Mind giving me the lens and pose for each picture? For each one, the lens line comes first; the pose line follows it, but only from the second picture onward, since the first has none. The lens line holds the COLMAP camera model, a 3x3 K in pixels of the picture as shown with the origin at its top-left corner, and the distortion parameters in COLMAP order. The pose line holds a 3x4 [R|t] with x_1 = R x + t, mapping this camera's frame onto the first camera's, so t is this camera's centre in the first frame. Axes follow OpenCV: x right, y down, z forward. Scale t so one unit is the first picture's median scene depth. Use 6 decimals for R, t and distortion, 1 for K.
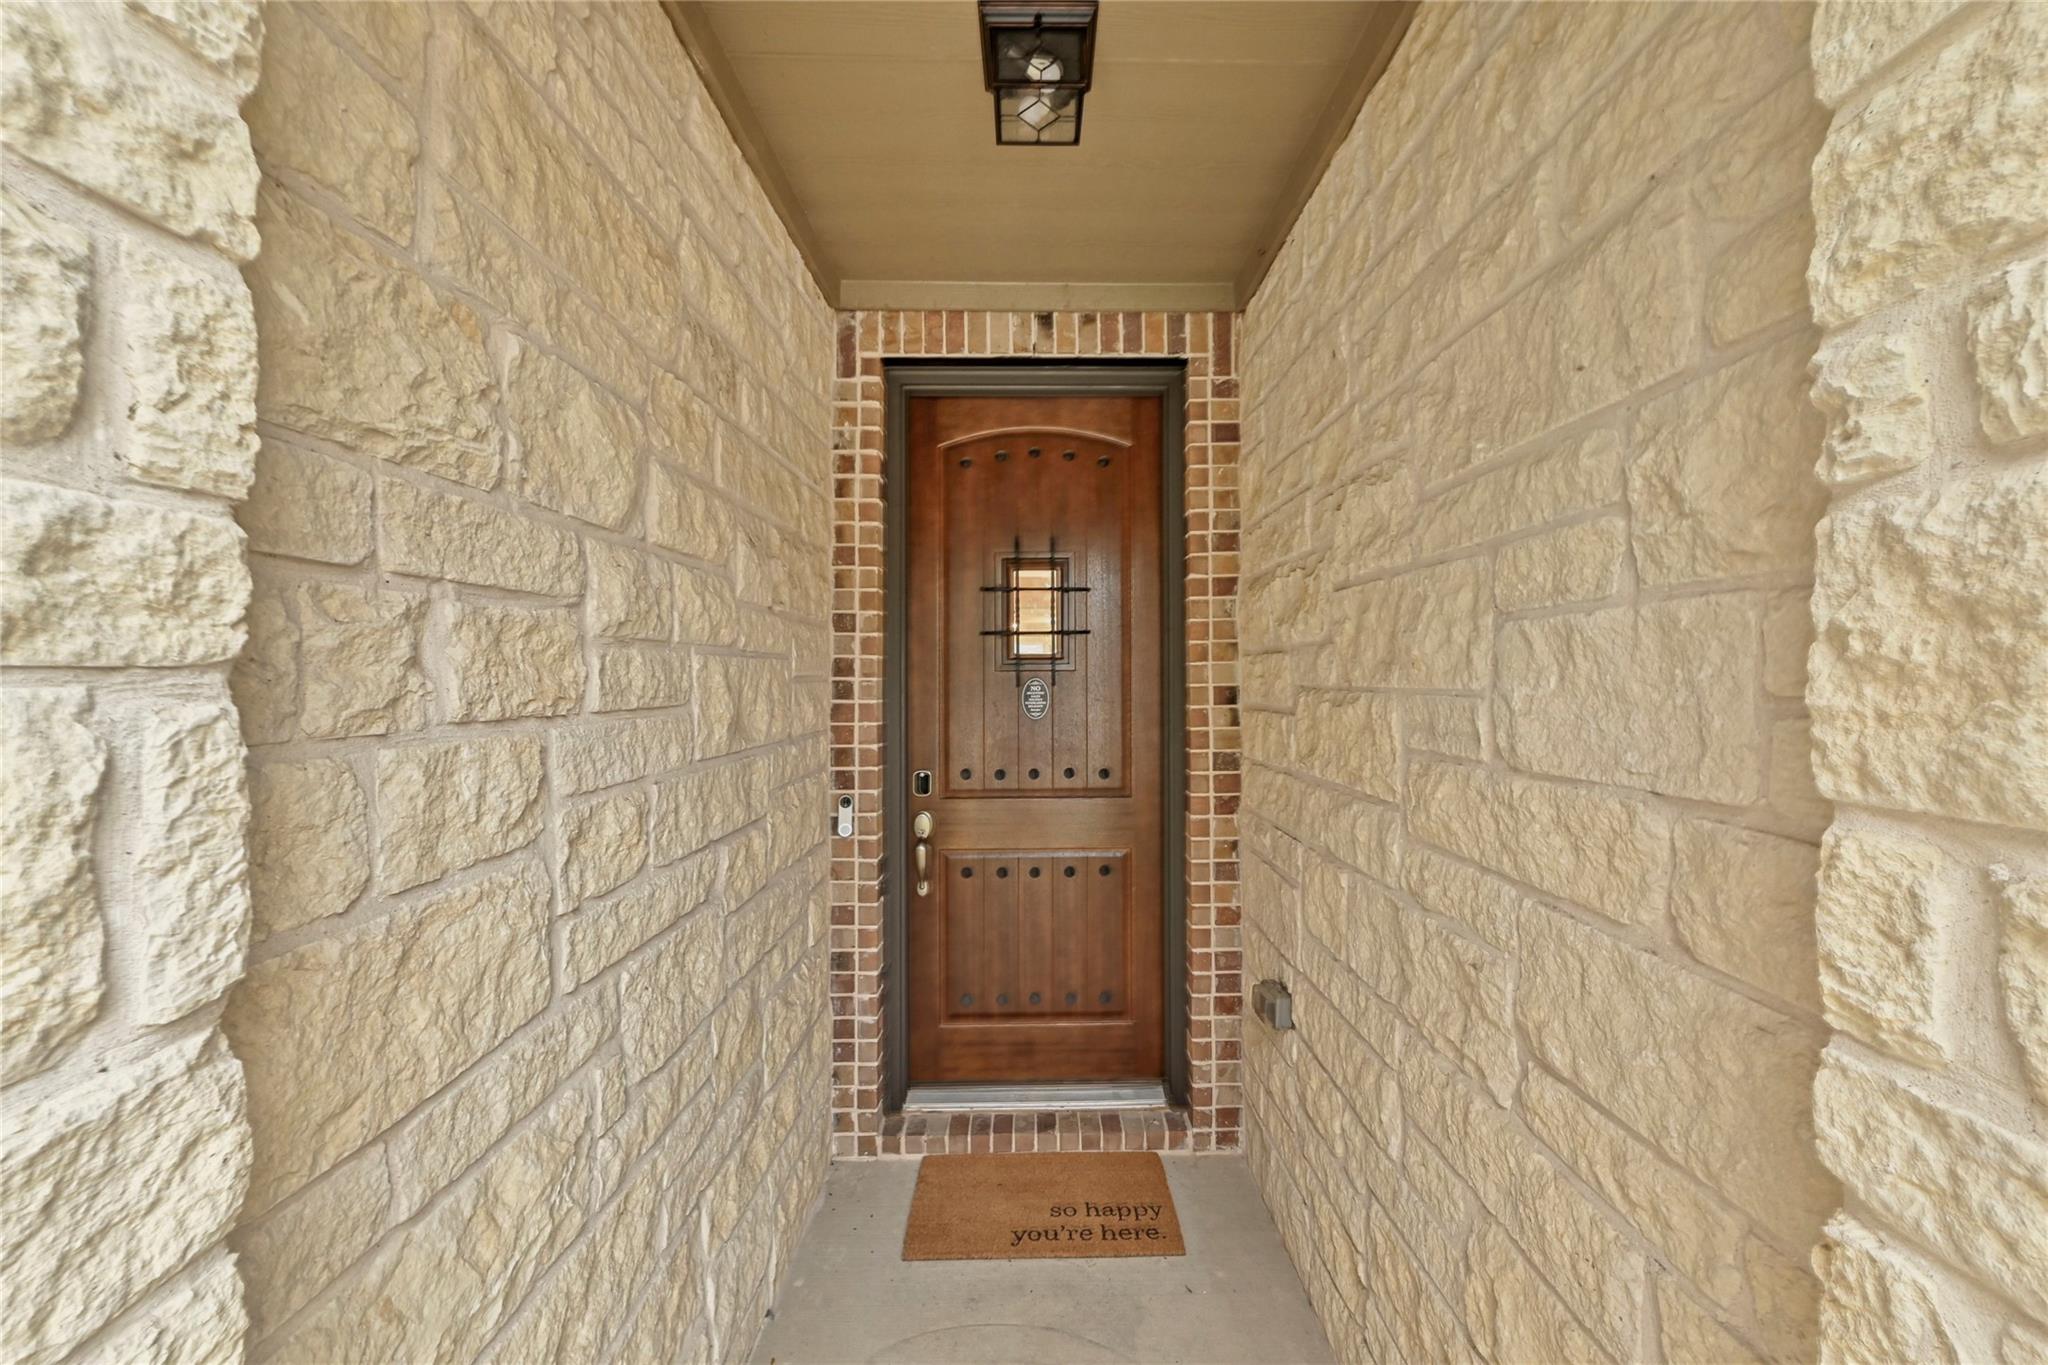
lens RADIAL K [[819.7, 0, 1024.1], [0, 819.7, 688.0], [0, 0, 1]] dist [-0.002071, 0.000314]
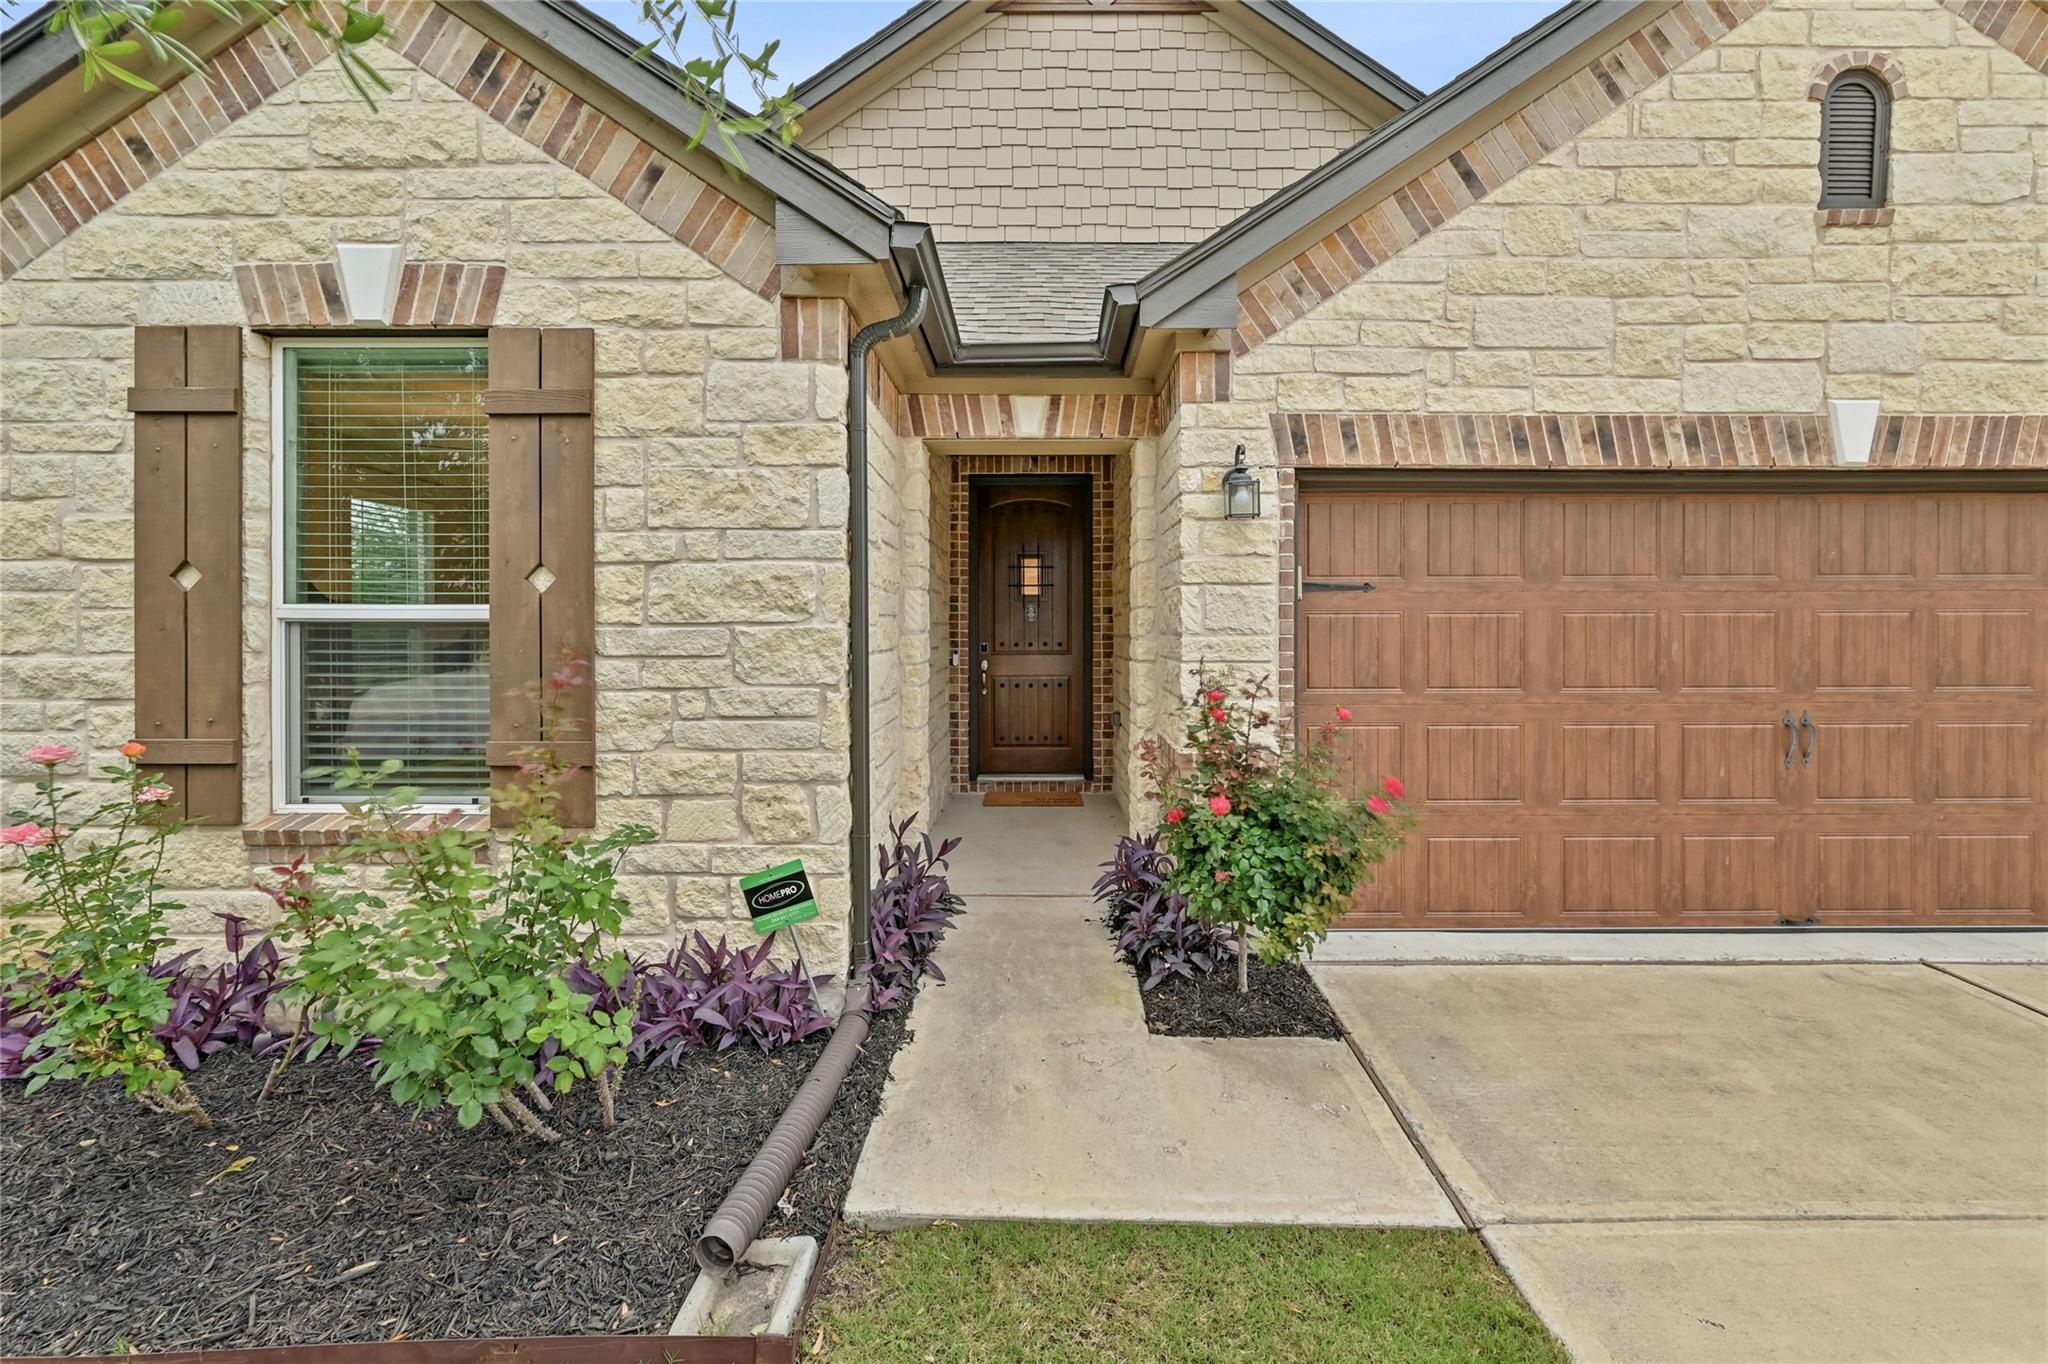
lens RADIAL K [[819.7, 0, 1026.2], [0, 819.7, 668.2], [0, 0, 1]] dist [-0.002071, 0.000314]
pose [[0.999899, 0.000725, -0.014228, 0.035261], [-0.000660, 0.999989, 0.004606, 0.172485], [0.014231, -0.004596, 0.999888, -1.485628]]
